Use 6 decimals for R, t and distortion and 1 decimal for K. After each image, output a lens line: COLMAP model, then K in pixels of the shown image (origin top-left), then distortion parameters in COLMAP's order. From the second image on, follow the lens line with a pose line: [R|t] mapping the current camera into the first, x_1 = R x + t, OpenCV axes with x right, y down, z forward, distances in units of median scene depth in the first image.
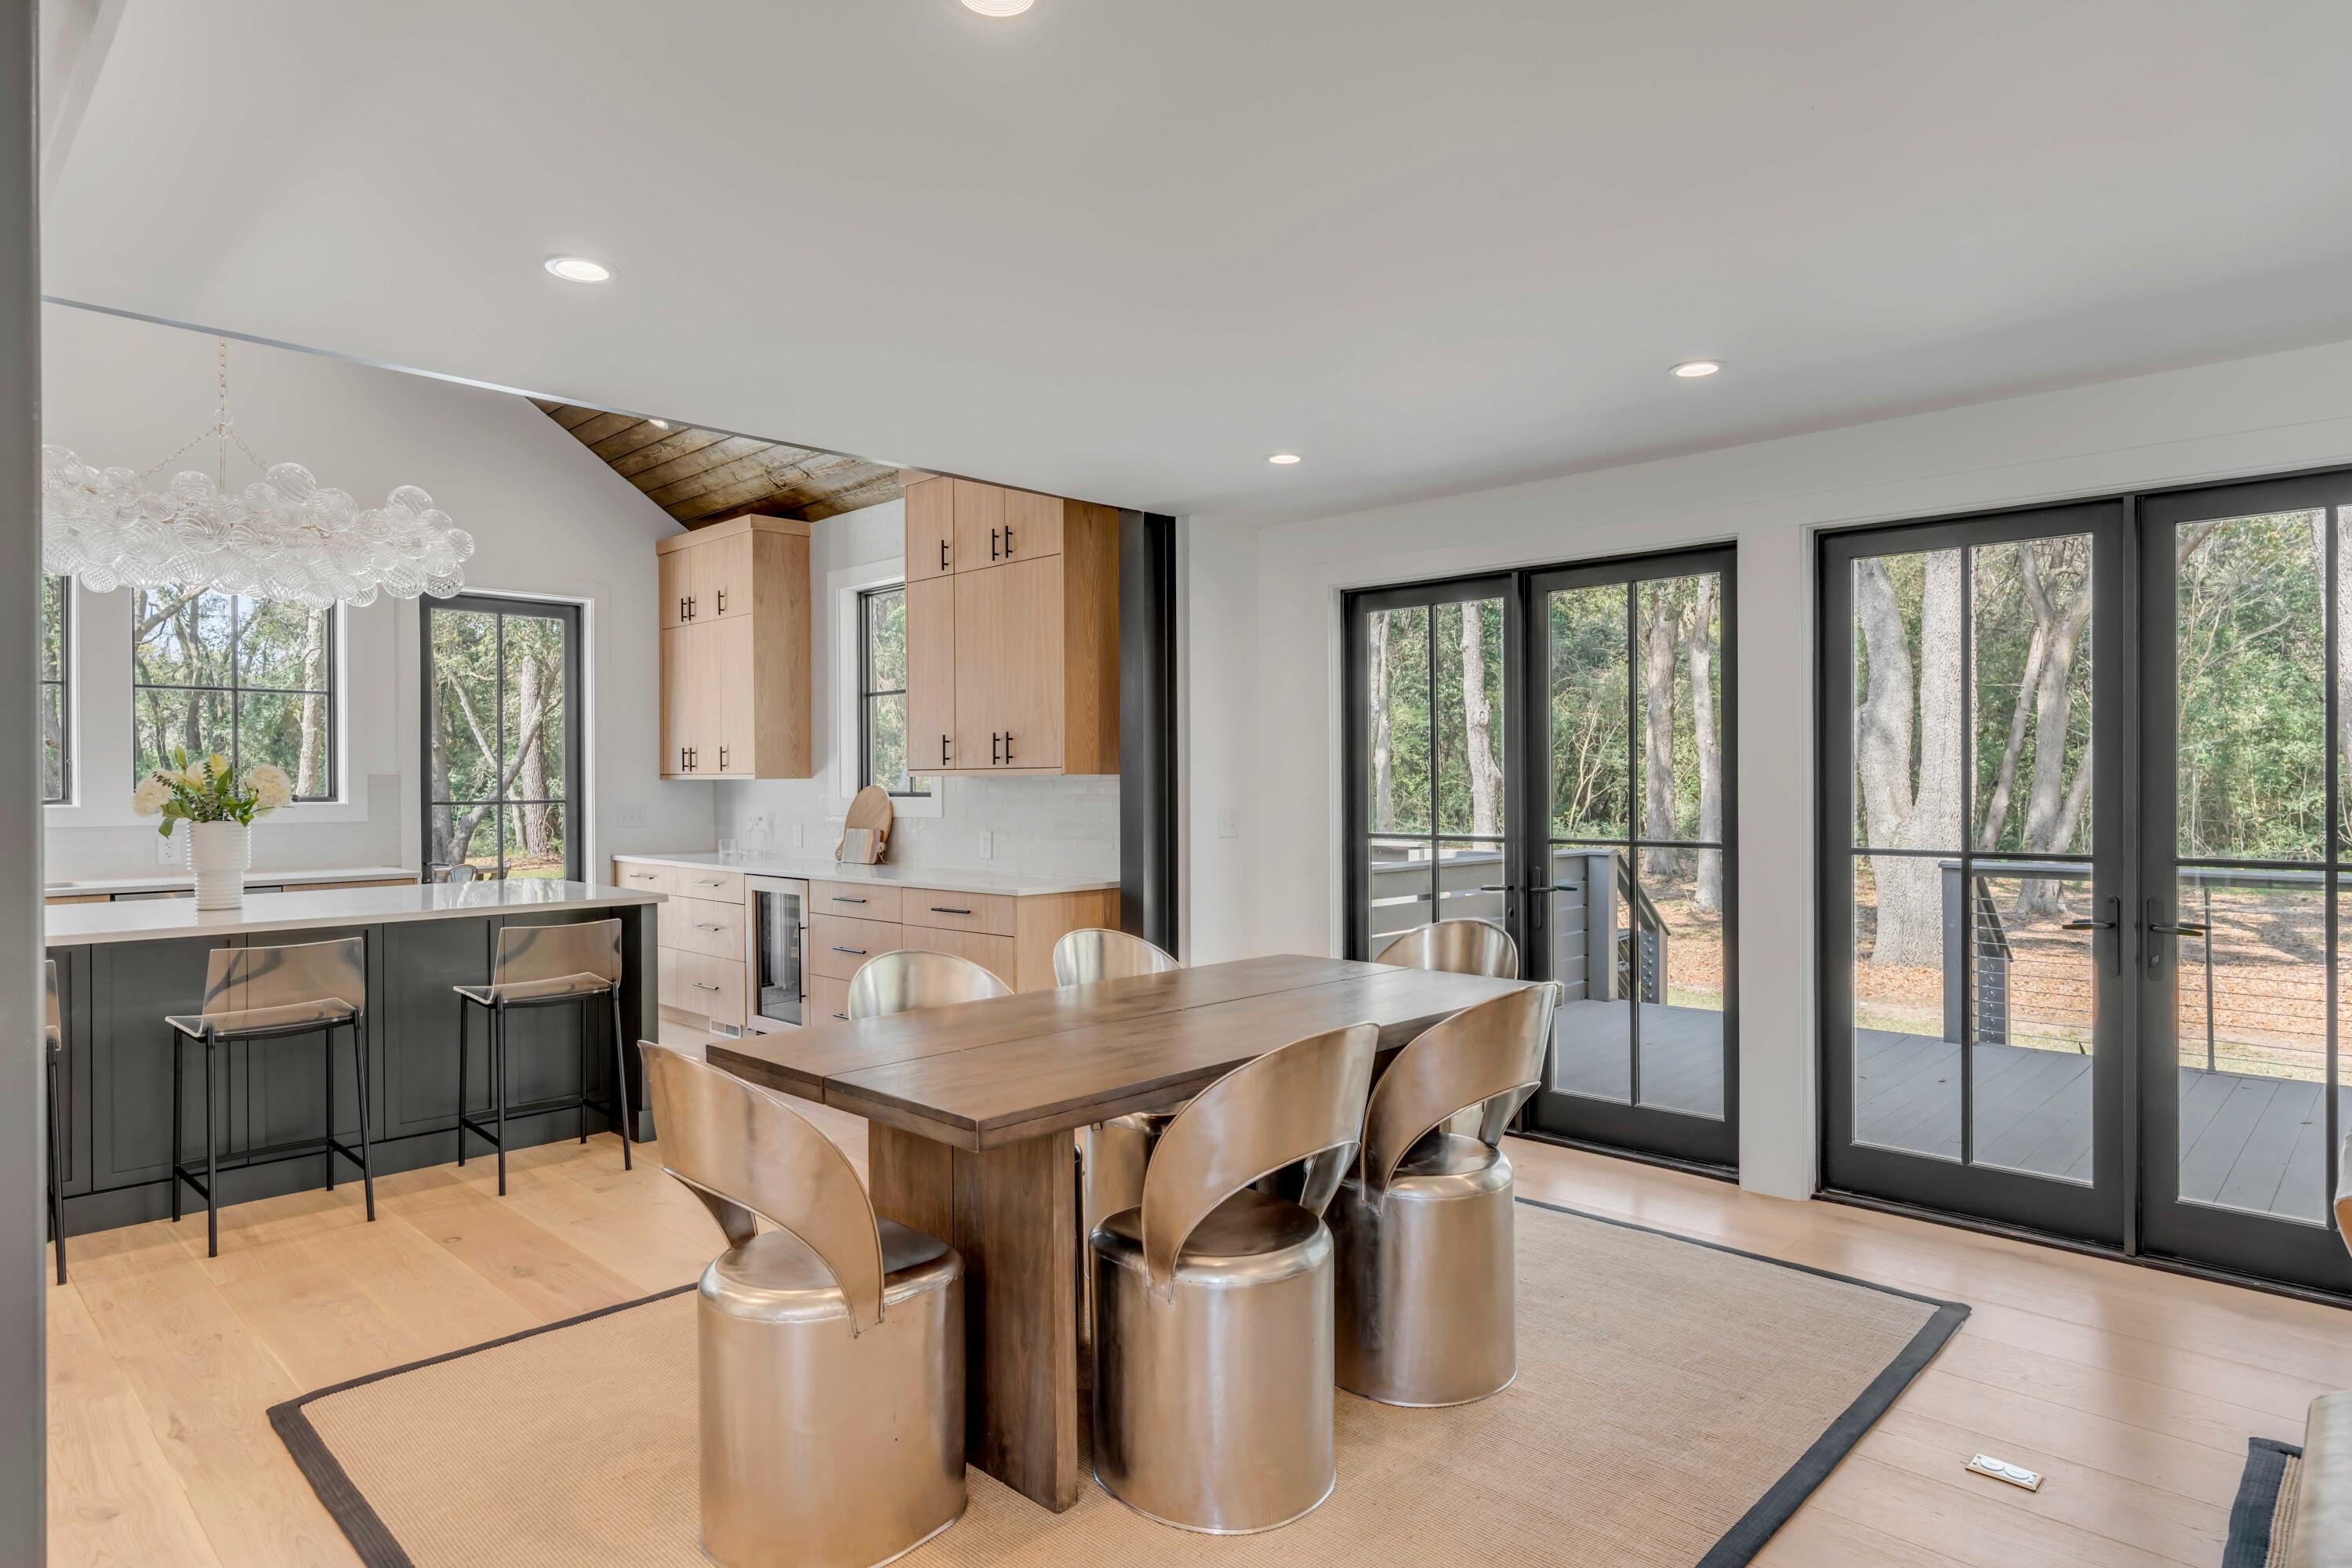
lens RADIAL K [[1316.2, 0, 1176.0], [0, 1316.2, 784.0], [0, 0, 1]] dist [-0.002157, -0.000372]
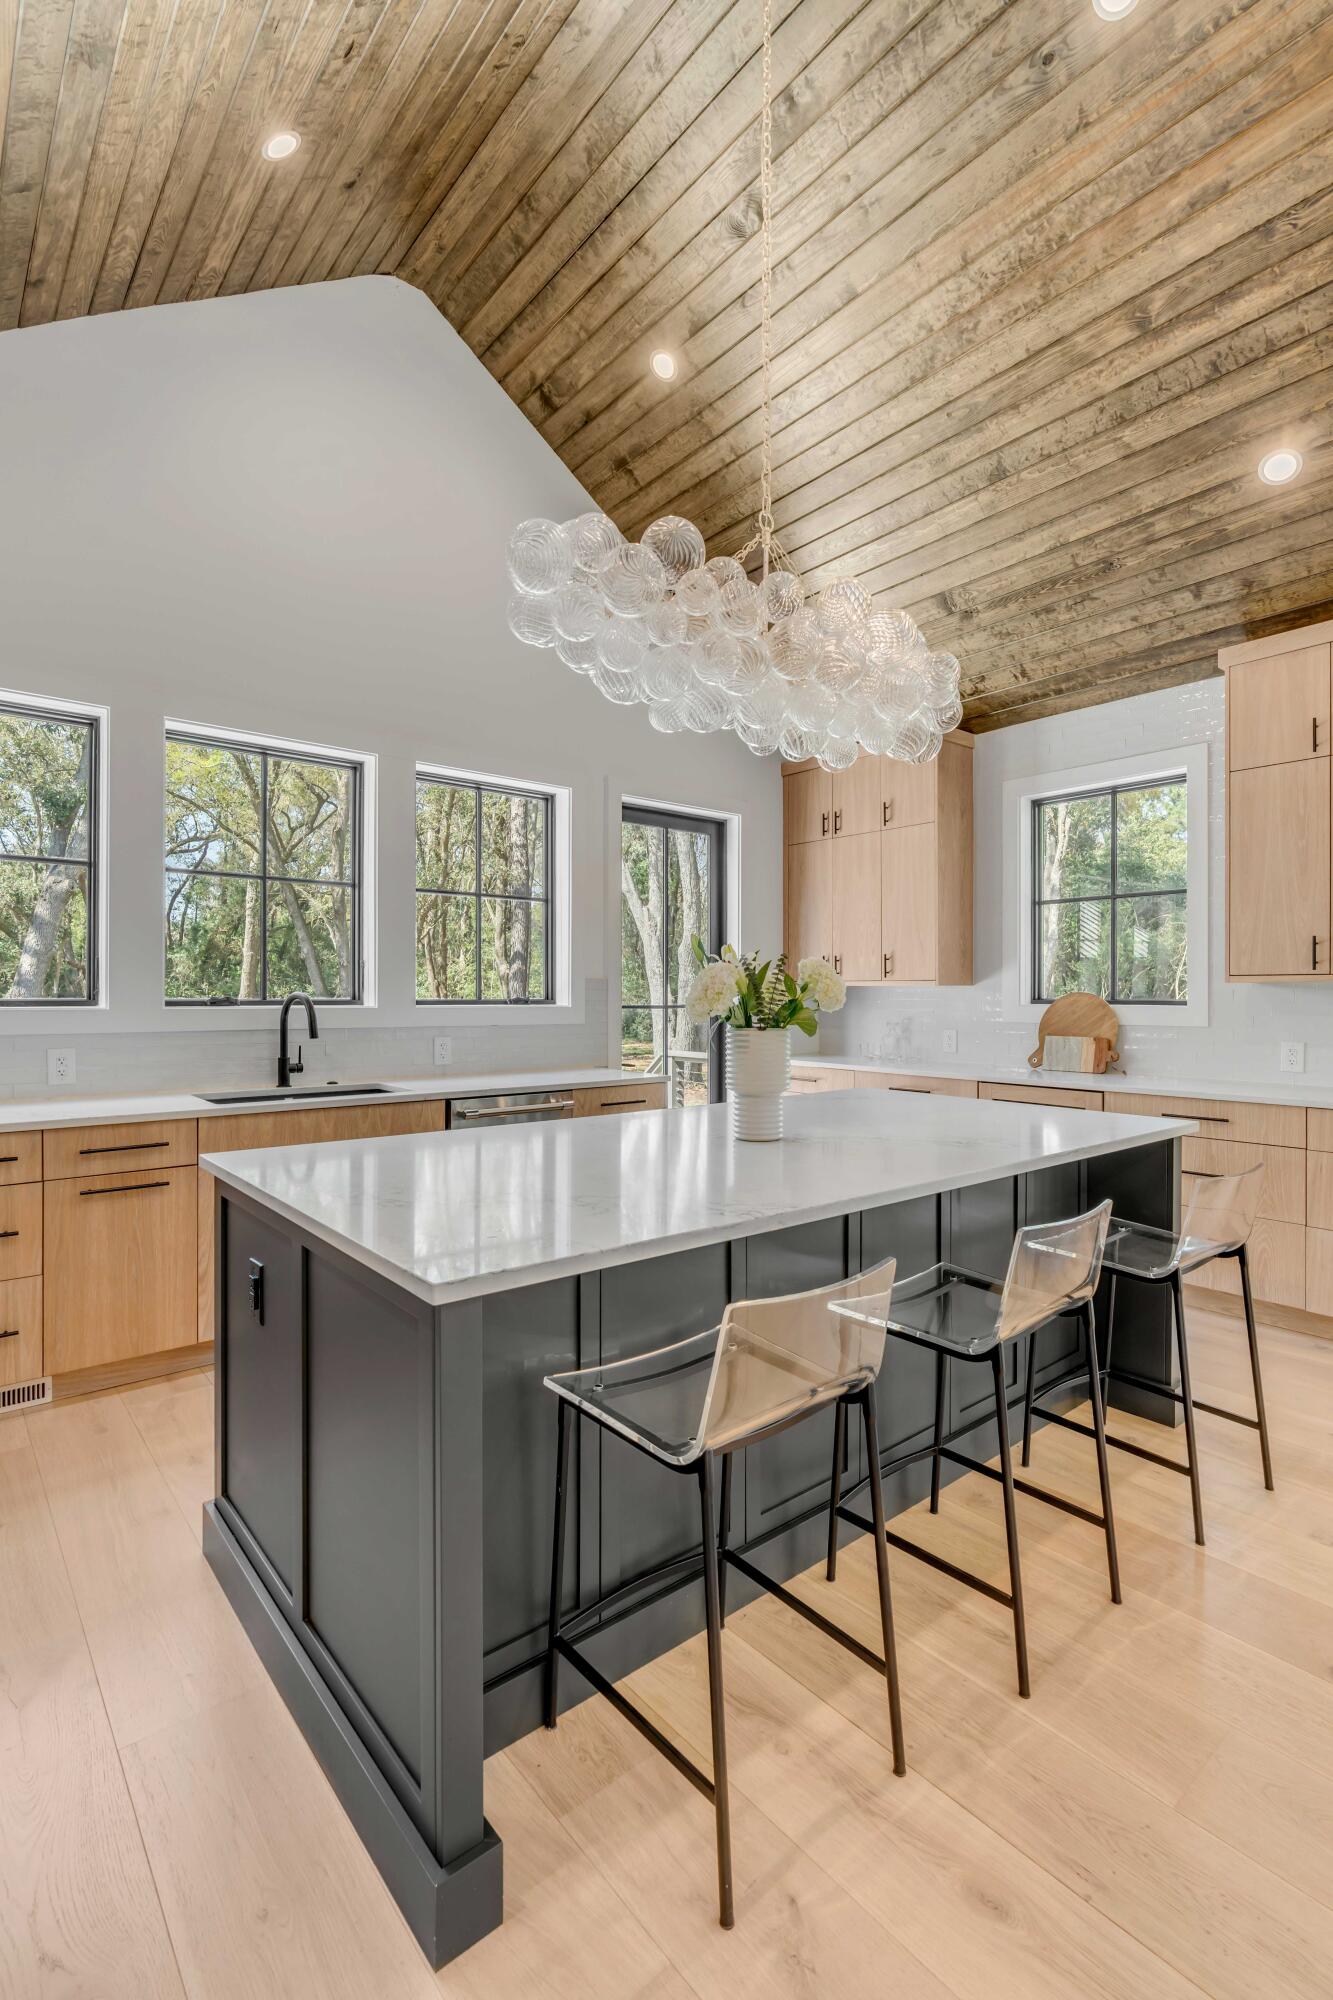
lens RADIAL K [[917.0, 0, 666.5], [0, 917.0, 1000.0], [0, 0, 1]] dist [0.000475, 0.000054]
pose [[0.995092, 0.008157, -0.098615, -0.447377], [-0.007705, 0.999958, 0.004966, 0.005425], [0.098651, -0.004182, 0.995113, 0.272549]]
